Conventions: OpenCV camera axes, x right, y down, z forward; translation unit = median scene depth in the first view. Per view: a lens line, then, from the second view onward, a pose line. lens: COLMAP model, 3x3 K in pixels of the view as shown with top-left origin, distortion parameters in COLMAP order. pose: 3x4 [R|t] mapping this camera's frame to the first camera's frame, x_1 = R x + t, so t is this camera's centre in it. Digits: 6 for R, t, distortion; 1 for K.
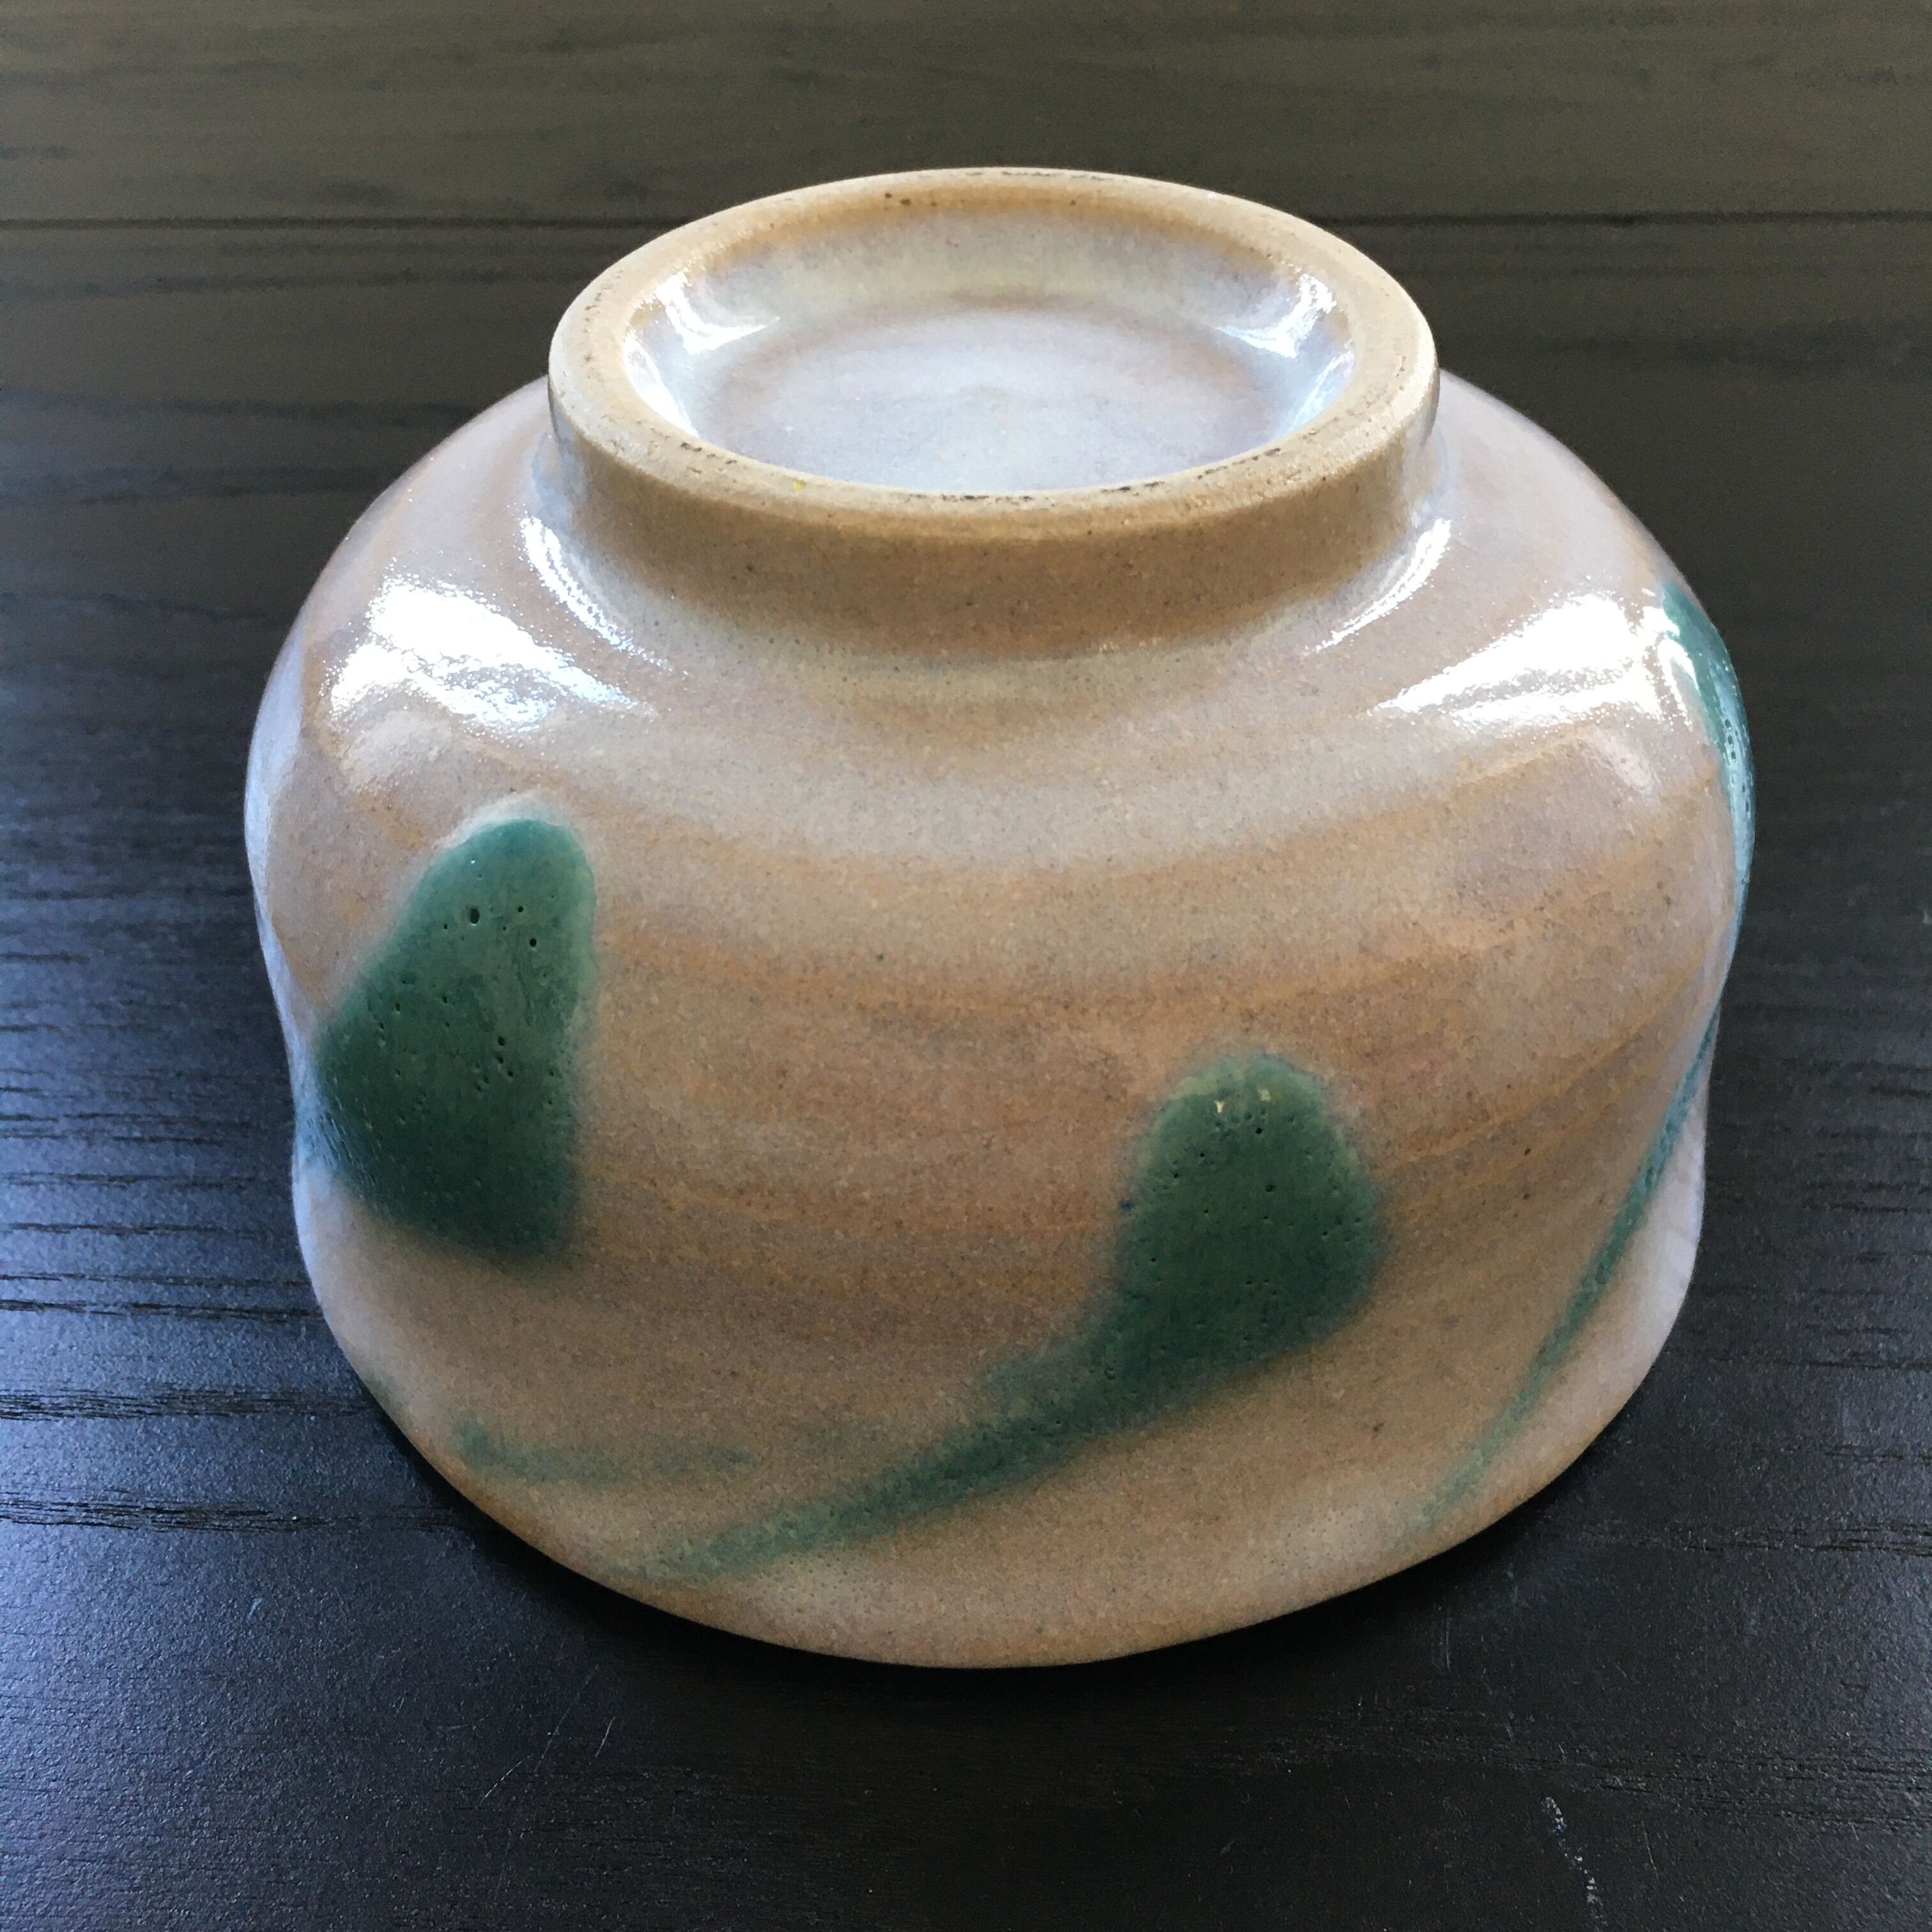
lens RADIAL K [[2251.8, 0, 966.0], [0, 2251.8, 966.0], [0, 0, 1]] dist [0.036438, -0.000542]
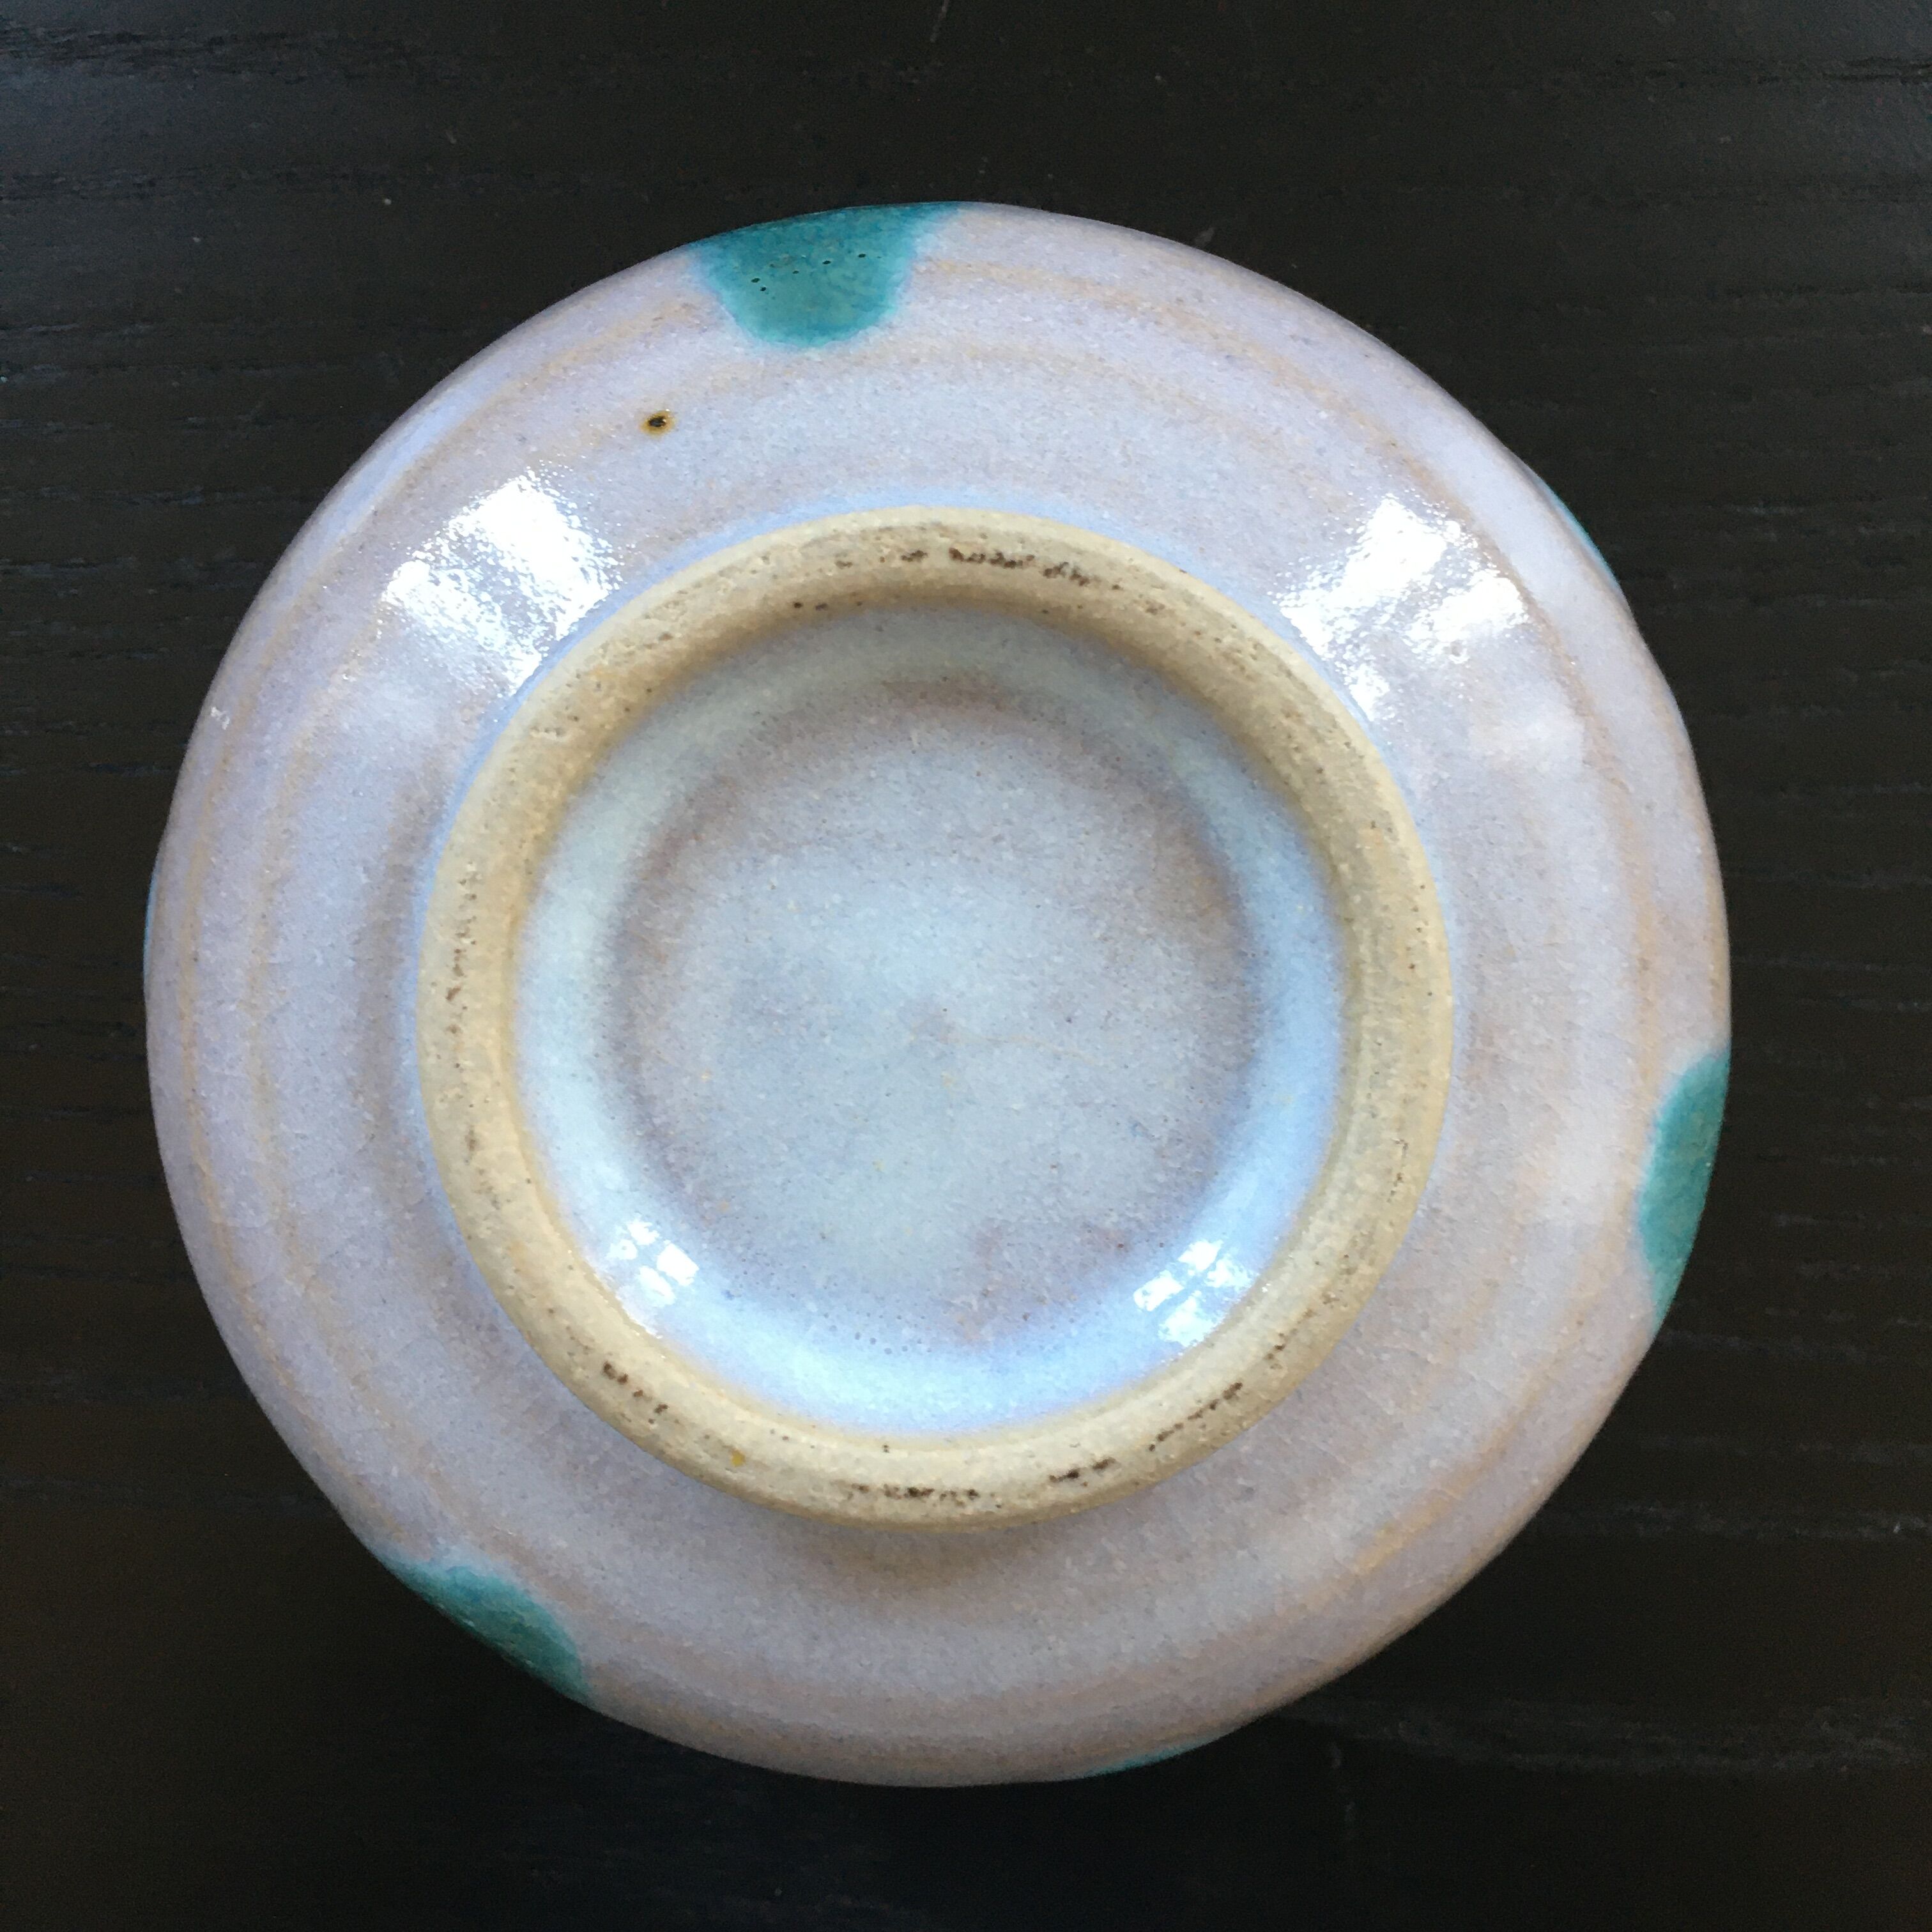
lens RADIAL K [[2251.8, 0, 966.0], [0, 2251.8, 966.0], [0, 0, 1]] dist [0.036438, -0.000542]
pose [[0.999784, -0.008648, 0.018887, 0.007859], [-0.009979, 0.597513, 0.801797, -1.127540], [-0.018220, -0.801813, 0.597298, 0.598778]]
